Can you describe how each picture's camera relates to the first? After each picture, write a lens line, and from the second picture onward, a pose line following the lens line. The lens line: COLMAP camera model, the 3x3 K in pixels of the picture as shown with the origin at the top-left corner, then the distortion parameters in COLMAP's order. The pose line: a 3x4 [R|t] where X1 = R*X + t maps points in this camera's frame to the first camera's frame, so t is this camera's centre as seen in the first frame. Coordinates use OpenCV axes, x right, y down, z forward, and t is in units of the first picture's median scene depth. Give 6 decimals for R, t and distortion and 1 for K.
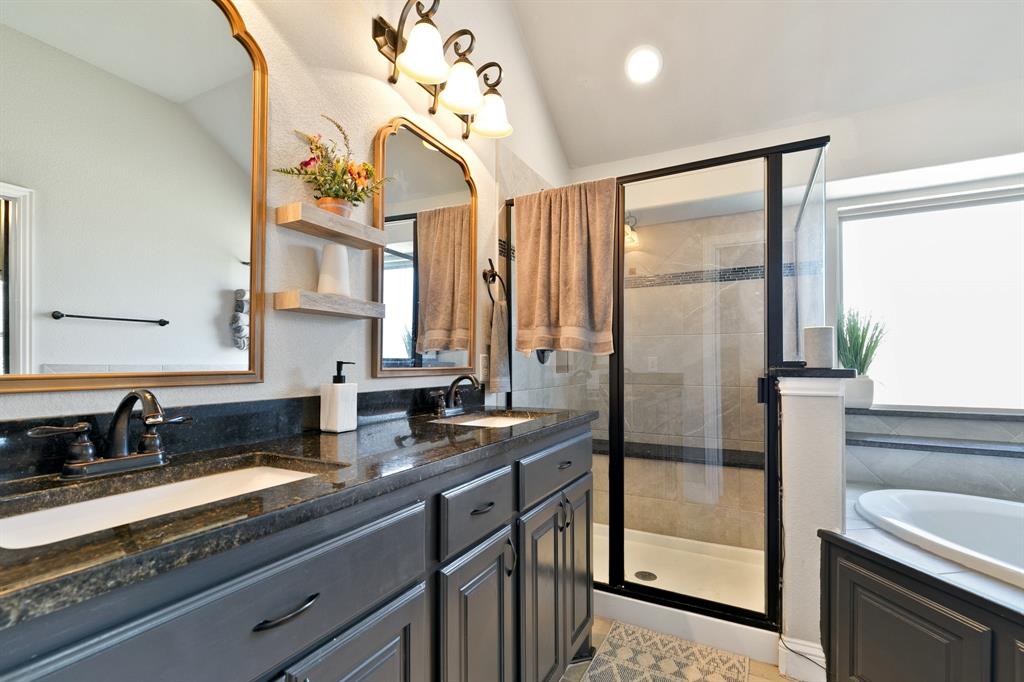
lens RADIAL K [[472.4, 0, 530.1], [0, 472.4, 366.2], [0, 0, 1]] dist [0.004796, -0.001266]
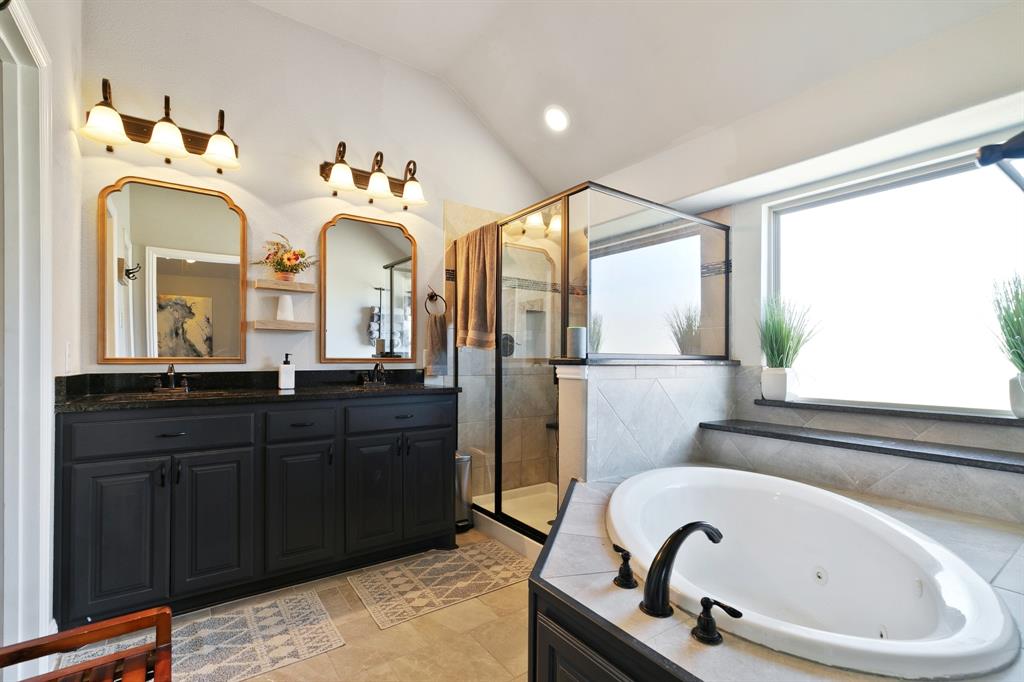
lens RADIAL K [[472.4, 0, 525.6], [0, 472.4, 370.3], [0, 0, 1]] dist [0.004796, -0.001266]
pose [[0.891860, 0.015385, -0.452049, 1.026128], [-0.005858, 0.999730, 0.022467, 0.007298], [0.452273, -0.017390, 0.891710, -0.234291]]
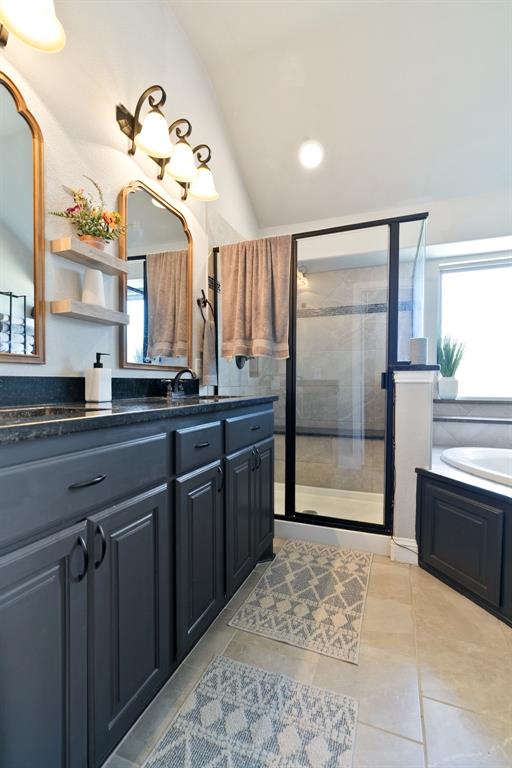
lens RADIAL K [[354.3, 0, 268.7], [0, 354.3, 399.4], [0, 0, 1]] dist [0.004796, -0.001266]
pose [[0.993836, -0.001430, 0.110853, -0.007115], [-0.003837, 0.998874, 0.047285, 0.057025], [-0.110795, -0.047419, 0.992711, -0.095913]]
